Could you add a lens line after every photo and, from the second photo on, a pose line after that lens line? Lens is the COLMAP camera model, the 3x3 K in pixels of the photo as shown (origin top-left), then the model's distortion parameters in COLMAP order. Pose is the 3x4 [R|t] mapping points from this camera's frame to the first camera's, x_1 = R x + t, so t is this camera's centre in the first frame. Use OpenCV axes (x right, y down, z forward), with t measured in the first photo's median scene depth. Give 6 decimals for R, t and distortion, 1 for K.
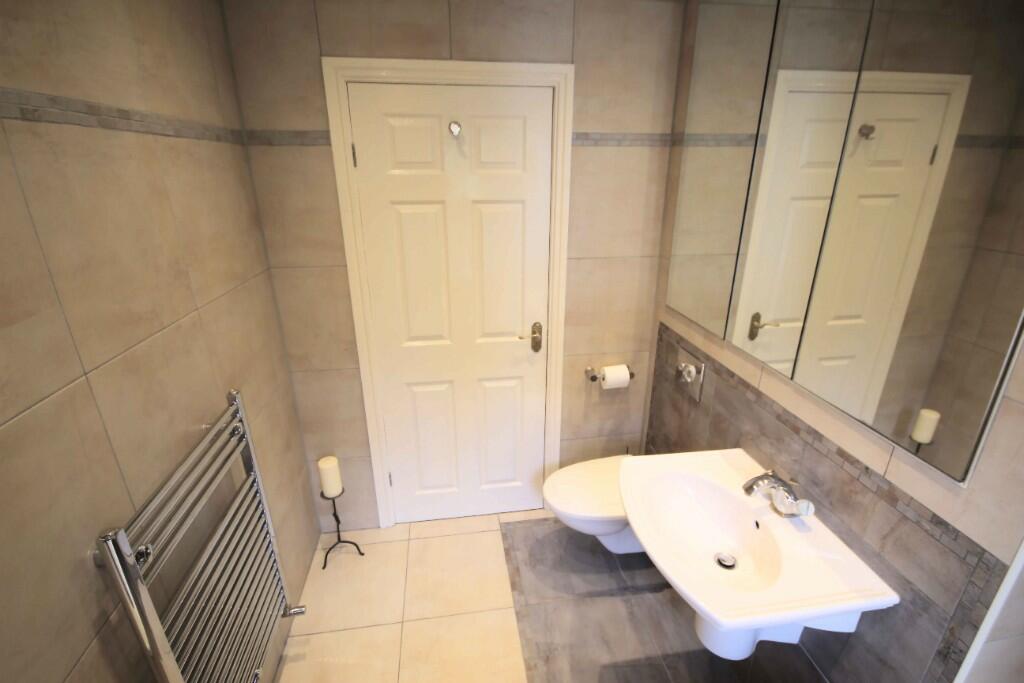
lens RADIAL K [[463.7, 0, 512.8], [0, 463.7, 342.1], [0, 0, 1]] dist [-0.001972, -0.003927]
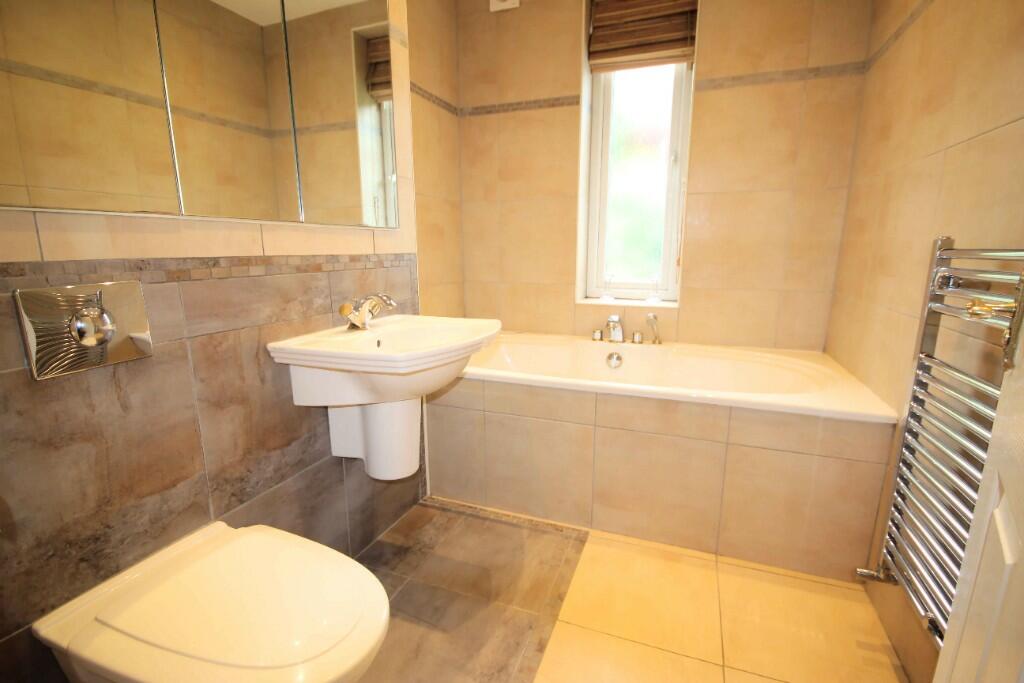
lens RADIAL K [[463.7, 0, 514.8], [0, 463.7, 346.5], [0, 0, 1]] dist [-0.001972, -0.003927]
pose [[-0.876727, -0.099921, 0.470495, -0.273226], [0.165982, 0.855244, 0.490926, -0.093287], [-0.451442, 0.508501, -0.733230, 1.528209]]
